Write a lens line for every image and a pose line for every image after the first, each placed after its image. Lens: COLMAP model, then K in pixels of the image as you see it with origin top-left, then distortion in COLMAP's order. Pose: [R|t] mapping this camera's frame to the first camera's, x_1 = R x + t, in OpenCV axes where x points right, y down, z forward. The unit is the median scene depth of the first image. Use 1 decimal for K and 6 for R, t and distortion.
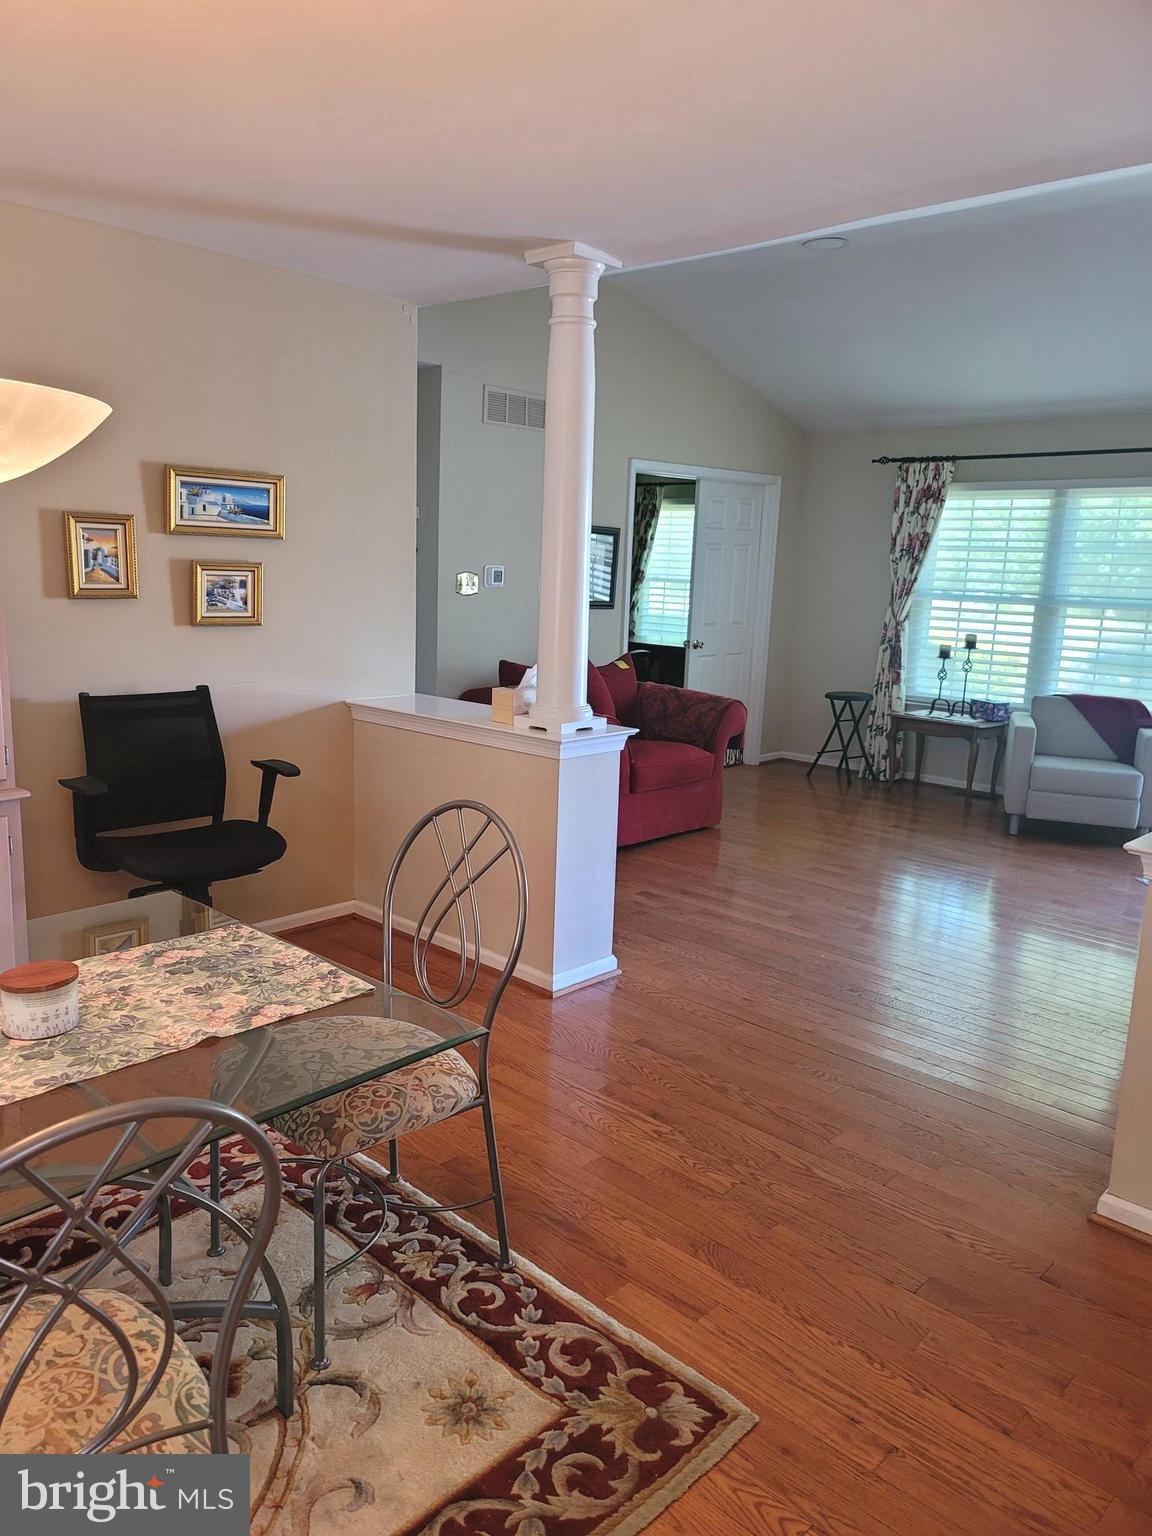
lens RADIAL K [[1134.7, 0, 548.3], [0, 1134.7, 782.5], [0, 0, 1]] dist [0.064051, -0.040929]
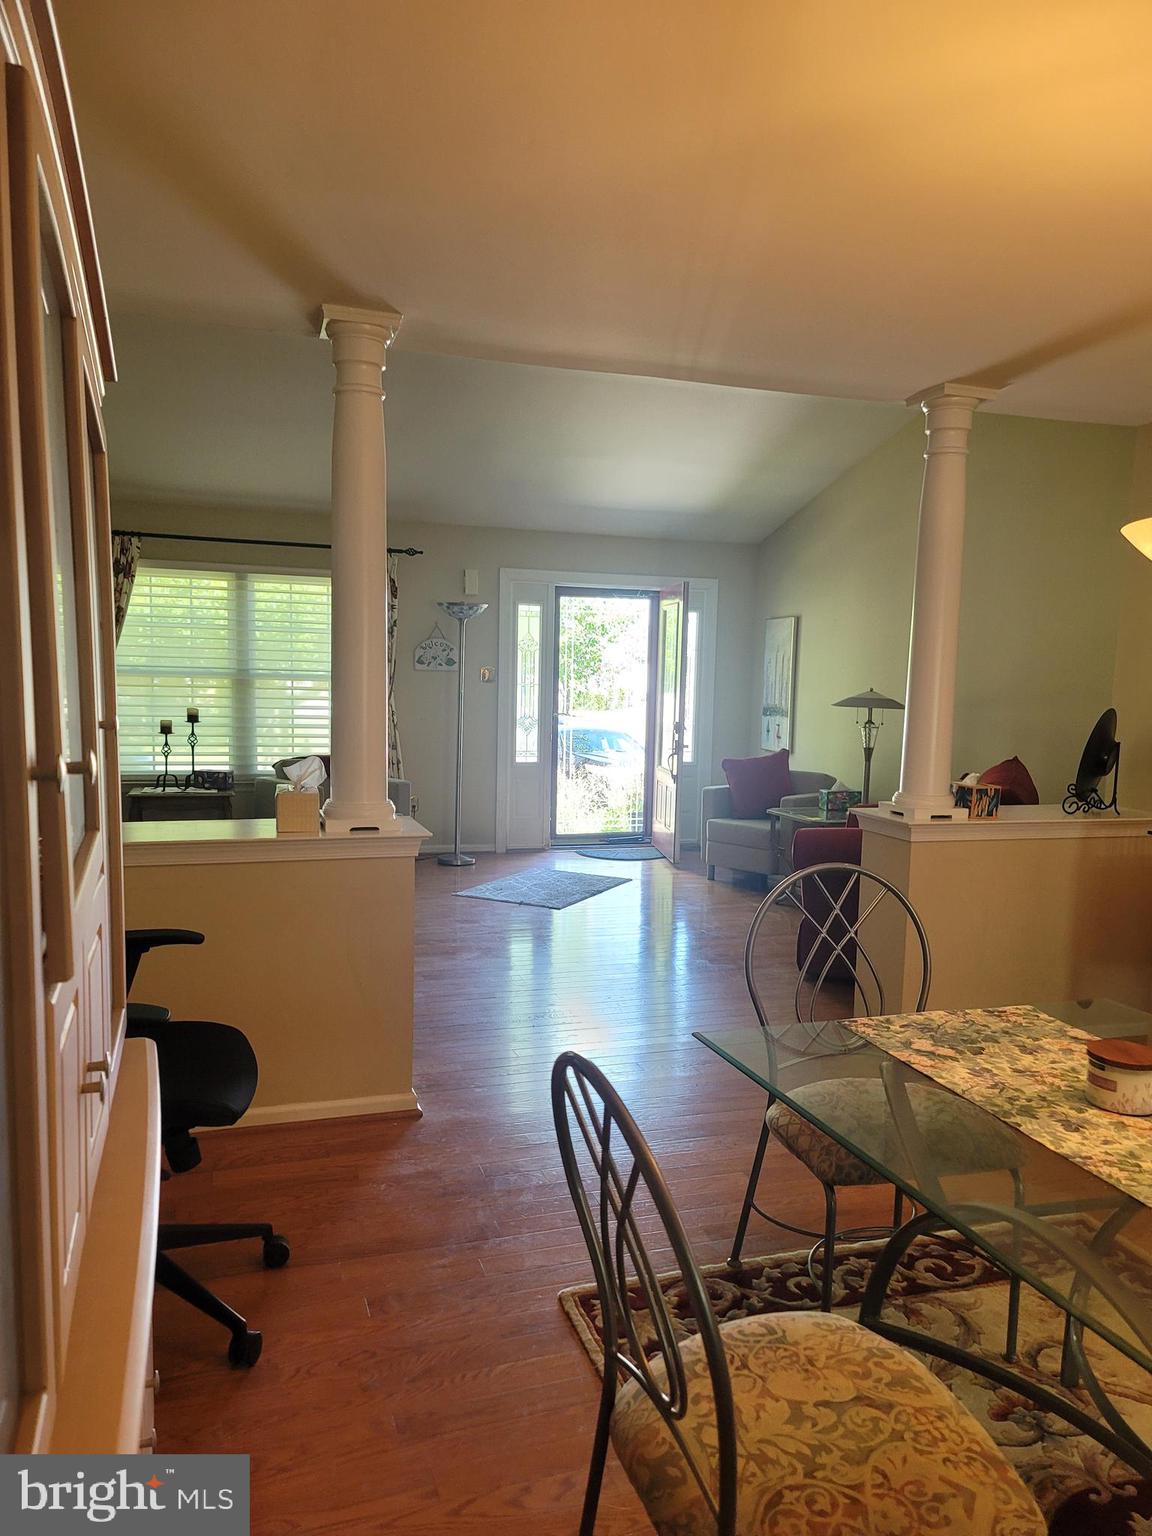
lens RADIAL K [[1134.7, 0, 590.1], [0, 1134.7, 805.7], [0, 0, 1]] dist [0.064051, -0.040929]
pose [[0.454634, -0.131291, 0.880949, -0.390403], [0.164466, 0.984442, 0.061838, -0.050015], [-0.875362, 0.116772, 0.469154, 0.226747]]
